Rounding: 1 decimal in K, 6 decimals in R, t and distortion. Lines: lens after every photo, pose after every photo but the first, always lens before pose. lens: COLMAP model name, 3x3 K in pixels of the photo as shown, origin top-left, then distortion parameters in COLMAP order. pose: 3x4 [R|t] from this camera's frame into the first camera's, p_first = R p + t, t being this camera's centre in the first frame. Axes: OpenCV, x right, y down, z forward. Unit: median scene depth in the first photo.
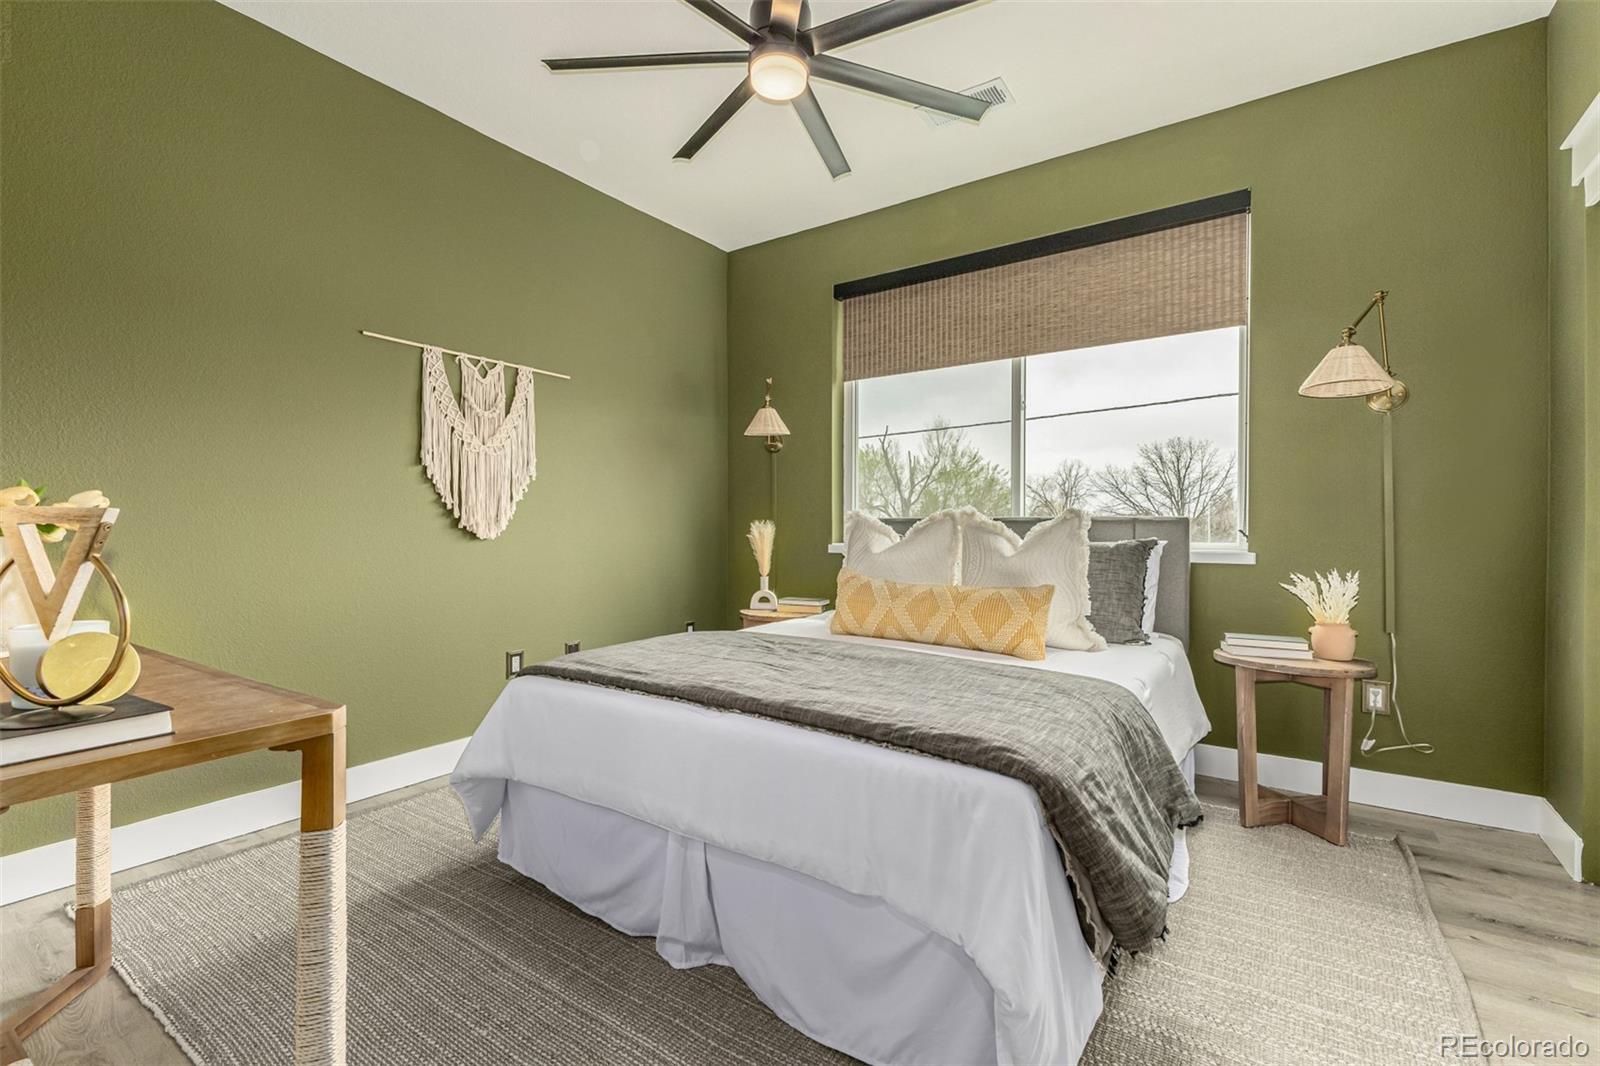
lens RADIAL K [[686.5, 0, 798.9], [0, 686.5, 528.8], [0, 0, 1]] dist [0.006971, -0.002019]
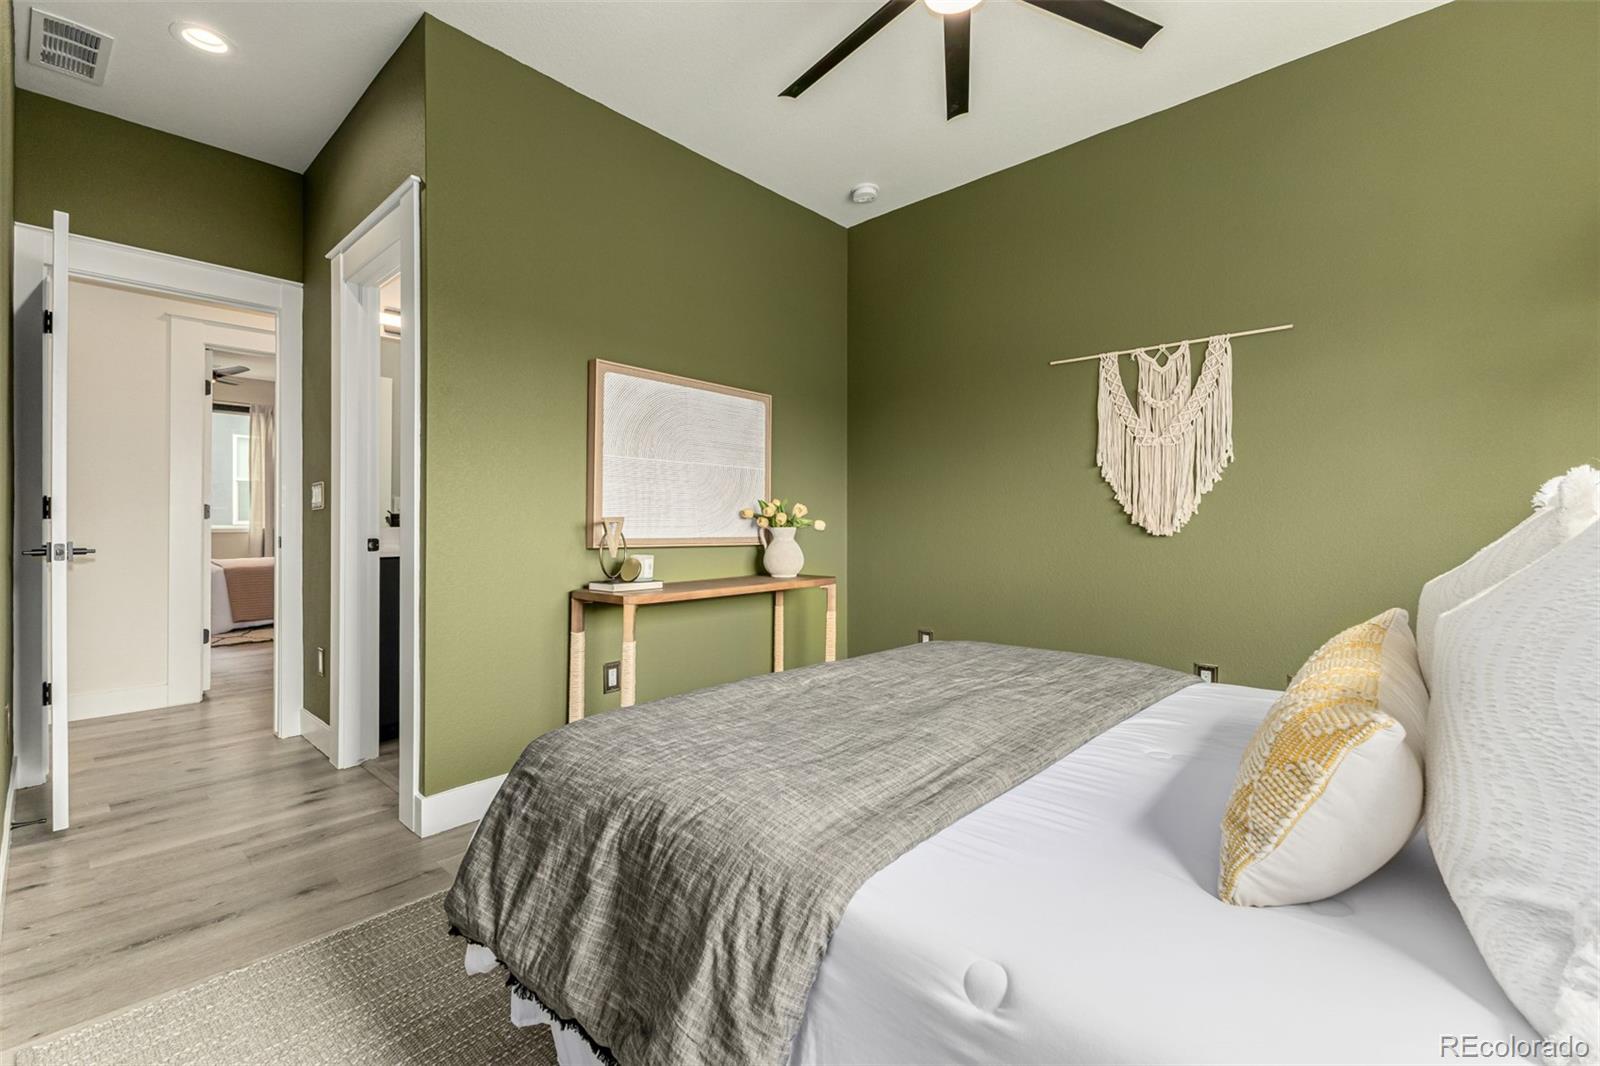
lens RADIAL K [[686.5, 0, 797.7], [0, 686.5, 532.4], [0, 0, 1]] dist [0.006971, -0.002019]
pose [[-0.116544, 0.008668, -0.993148, 0.562038], [0.003520, 0.999959, 0.008315, 0.001279], [0.993179, -0.002527, -0.116569, 0.622598]]
